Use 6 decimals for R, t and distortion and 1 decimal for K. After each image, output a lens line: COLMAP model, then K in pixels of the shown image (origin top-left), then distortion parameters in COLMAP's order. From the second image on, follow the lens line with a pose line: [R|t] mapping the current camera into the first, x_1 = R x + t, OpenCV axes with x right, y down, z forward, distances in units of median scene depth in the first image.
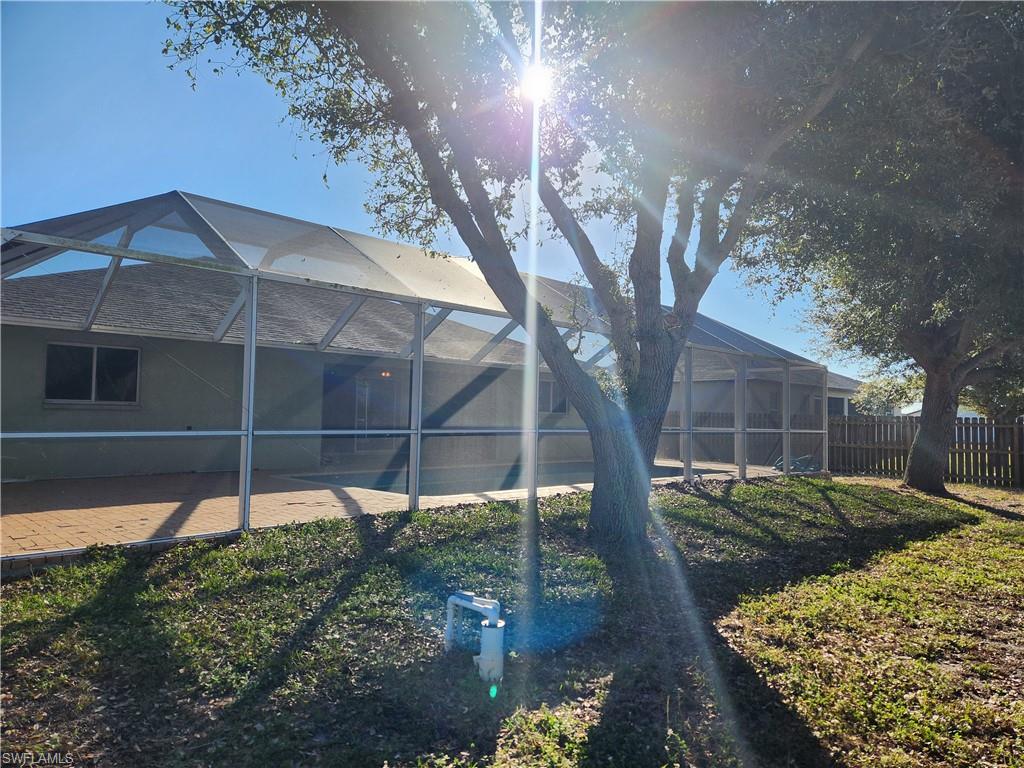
lens RADIAL K [[683.9, 0, 521.5], [0, 683.9, 386.4], [0, 0, 1]] dist [0.072221, -0.059989]
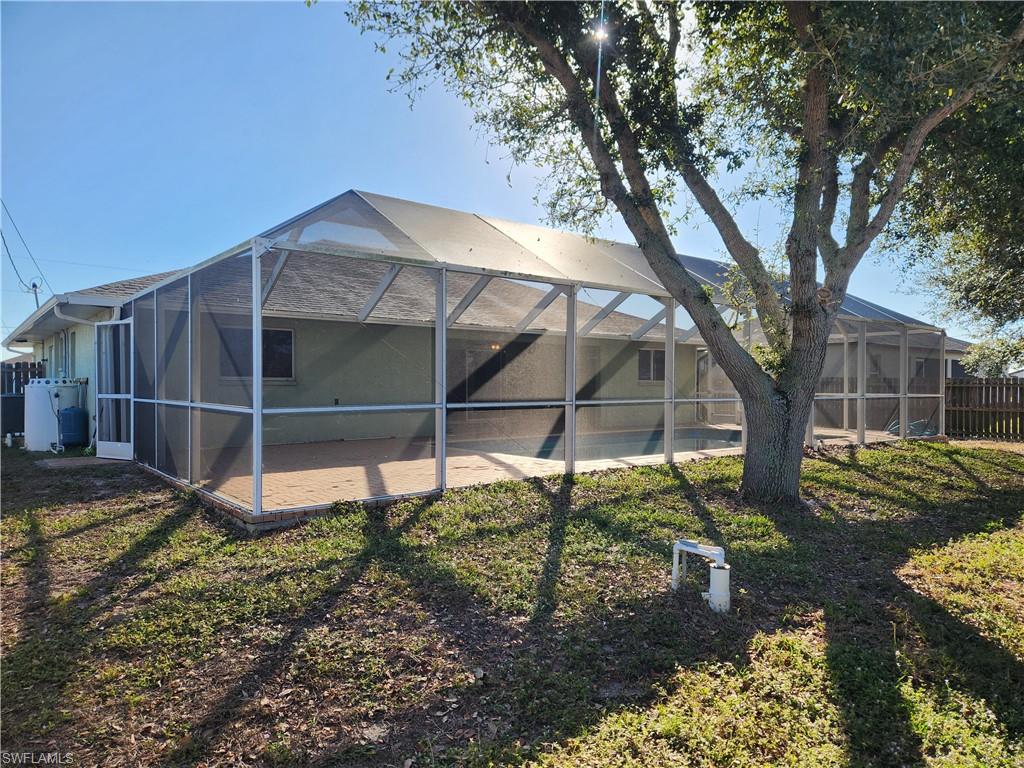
lens RADIAL K [[683.9, 0, 520.1], [0, 683.9, 391.2], [0, 0, 1]] dist [0.072221, -0.059989]
pose [[0.994951, -0.014027, -0.099373, -0.148535], [0.019546, 0.998307, 0.054788, -0.016645], [0.098437, -0.056454, 0.993541, -0.115006]]
